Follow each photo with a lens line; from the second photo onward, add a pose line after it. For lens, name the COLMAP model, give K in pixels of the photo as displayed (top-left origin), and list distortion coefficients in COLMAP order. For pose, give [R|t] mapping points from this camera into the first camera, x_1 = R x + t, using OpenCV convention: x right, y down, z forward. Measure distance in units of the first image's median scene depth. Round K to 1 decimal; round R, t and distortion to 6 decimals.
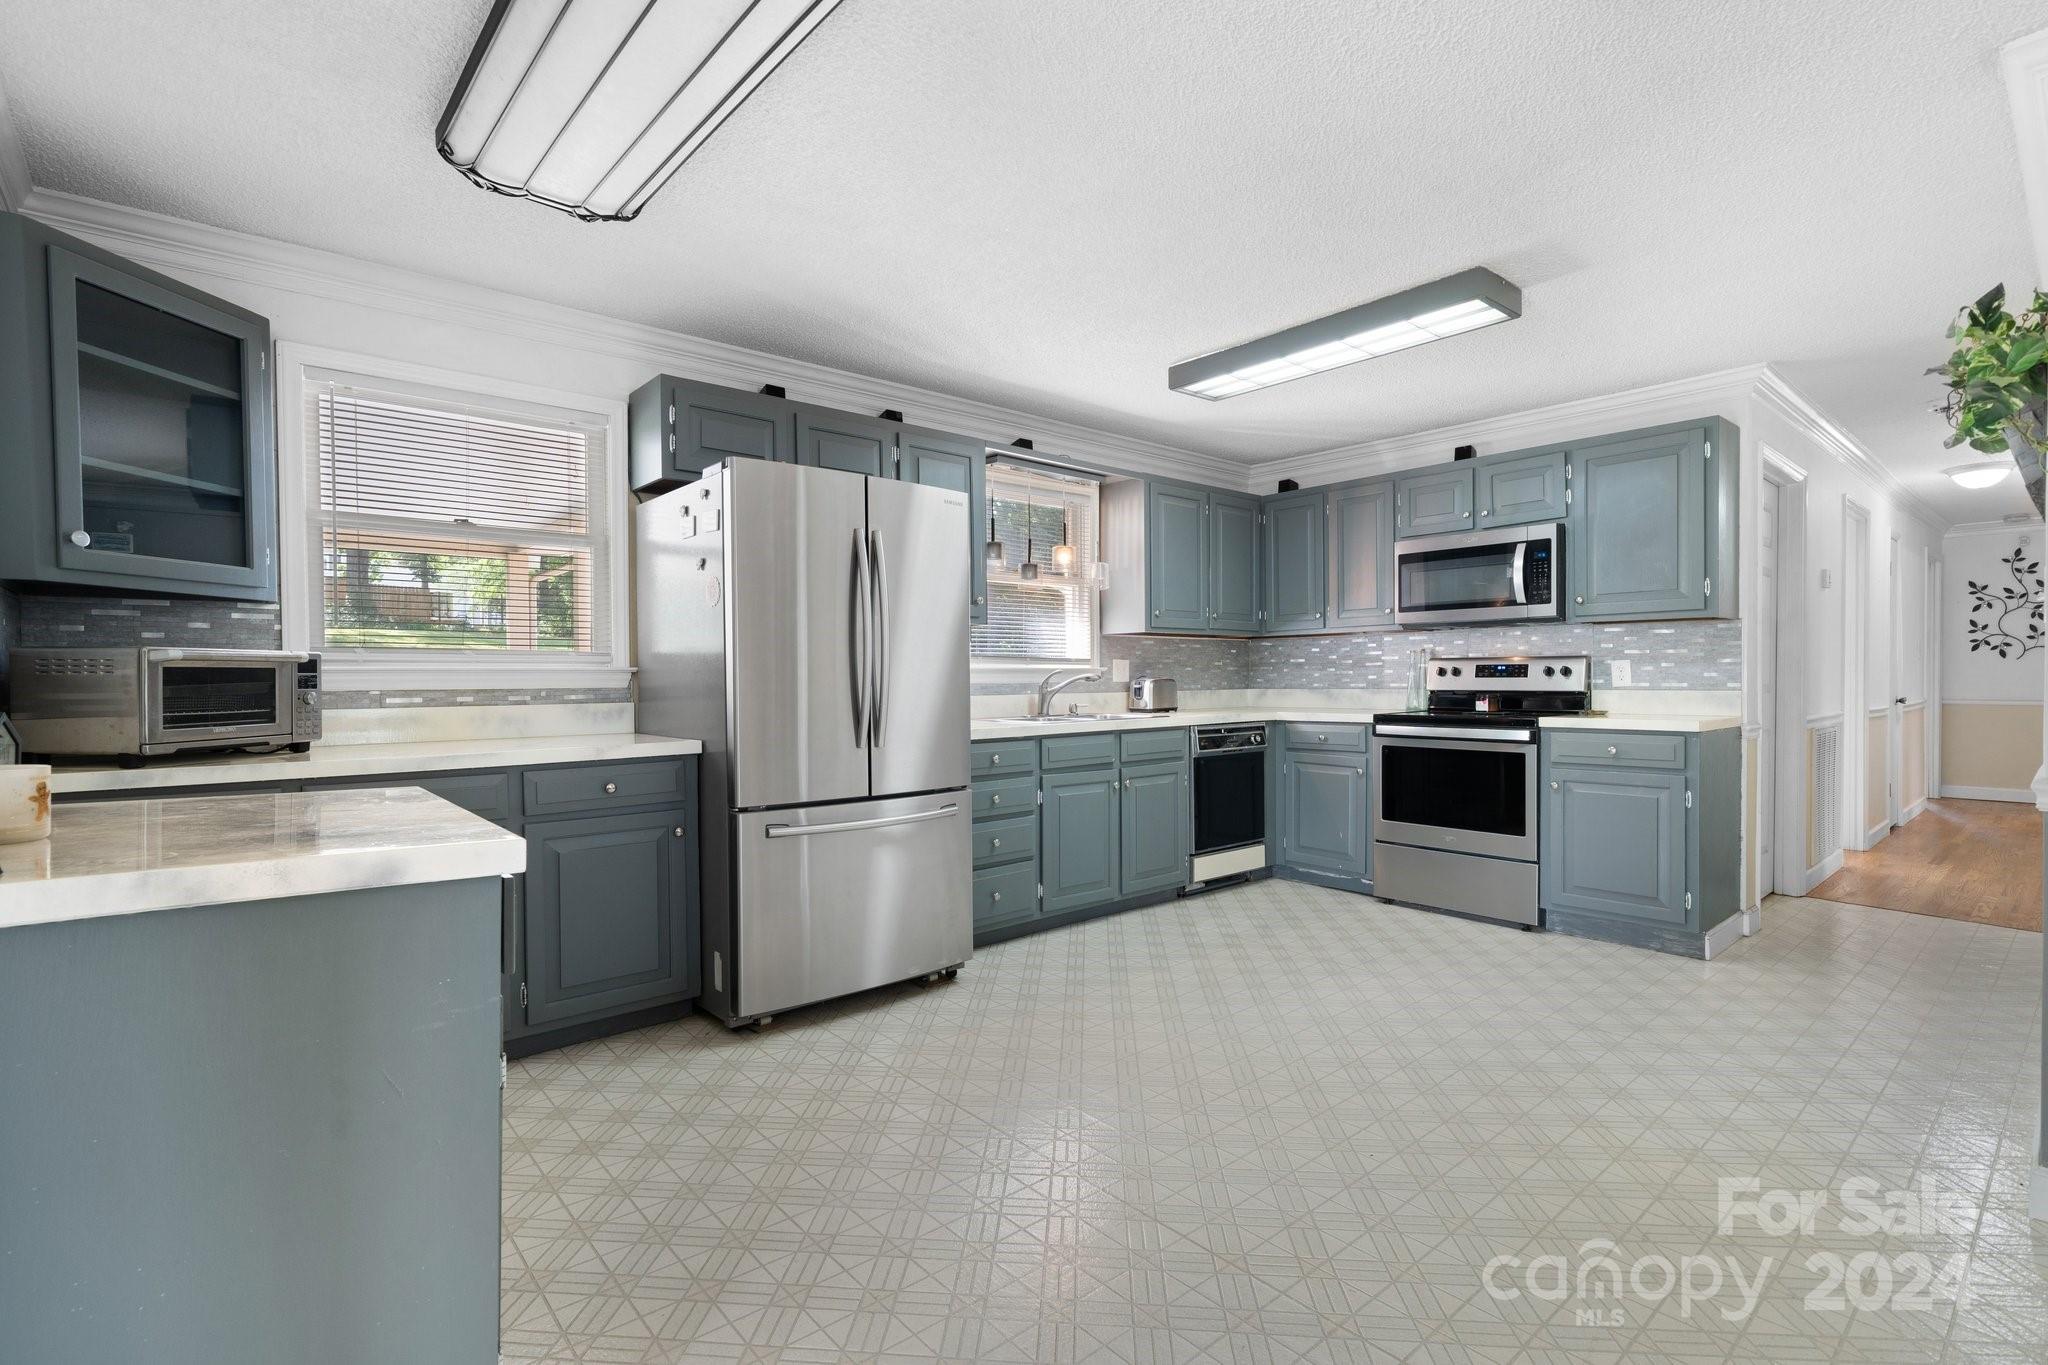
lens RADIAL K [[949.1, 0, 1017.0], [0, 949.1, 687.3], [0, 0, 1]] dist [-0.011235, -0.000524]
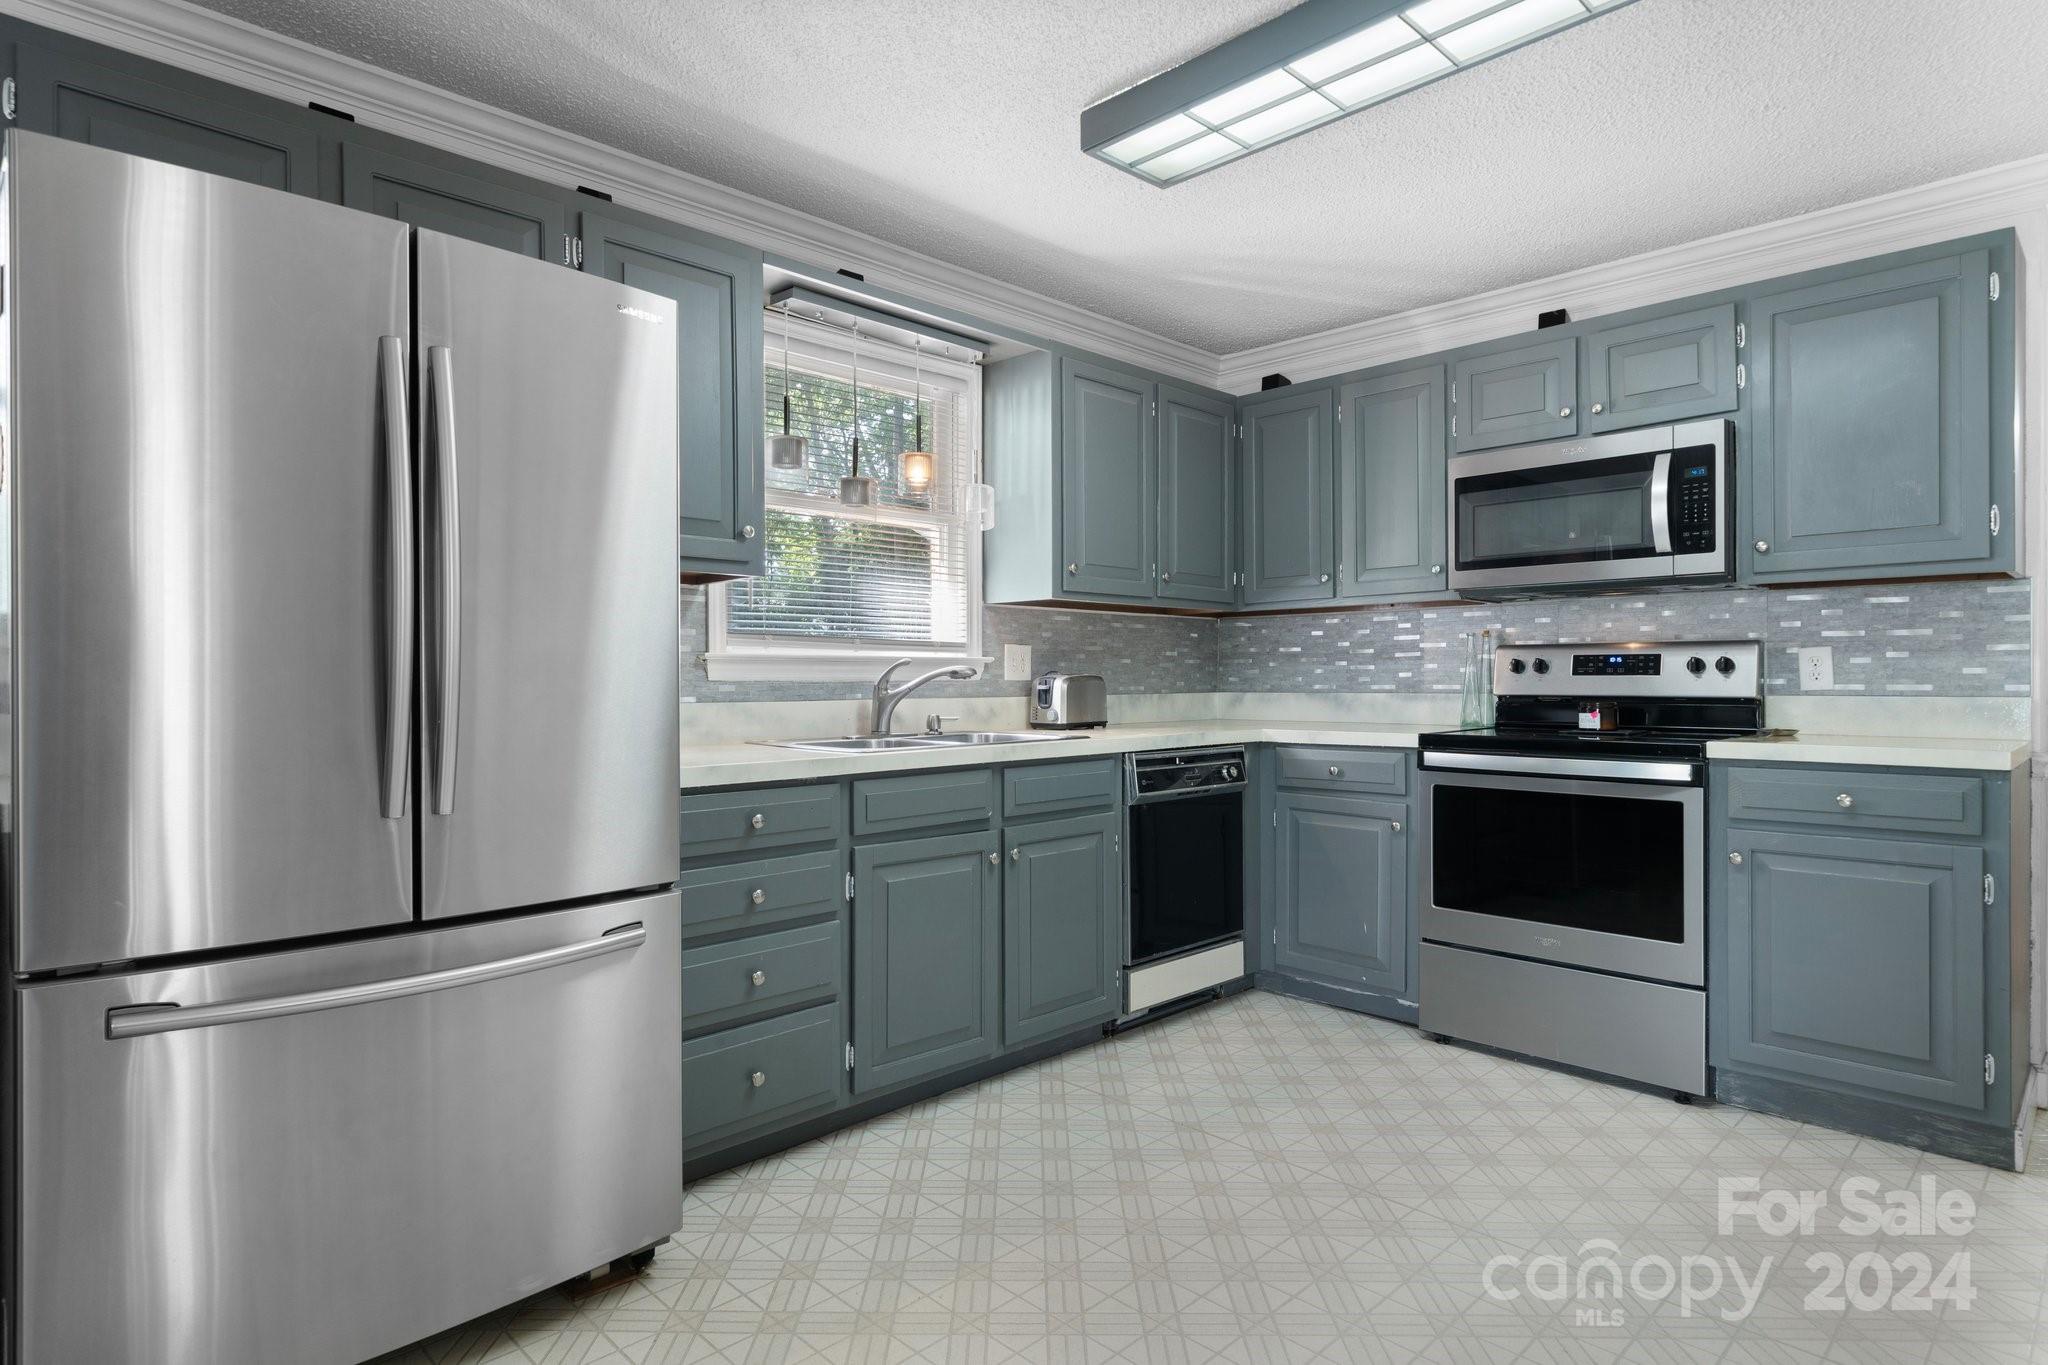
lens RADIAL K [[1109.3, 0, 1024.8], [0, 1109.3, 676.4], [0, 0, 1]] dist [-0.002381, 0.001035]
pose [[0.997182, 0.004425, 0.074887, 0.070994], [-0.003467, 0.999911, -0.012910, 0.001315], [-0.074937, 0.012614, 0.997108, 0.319159]]
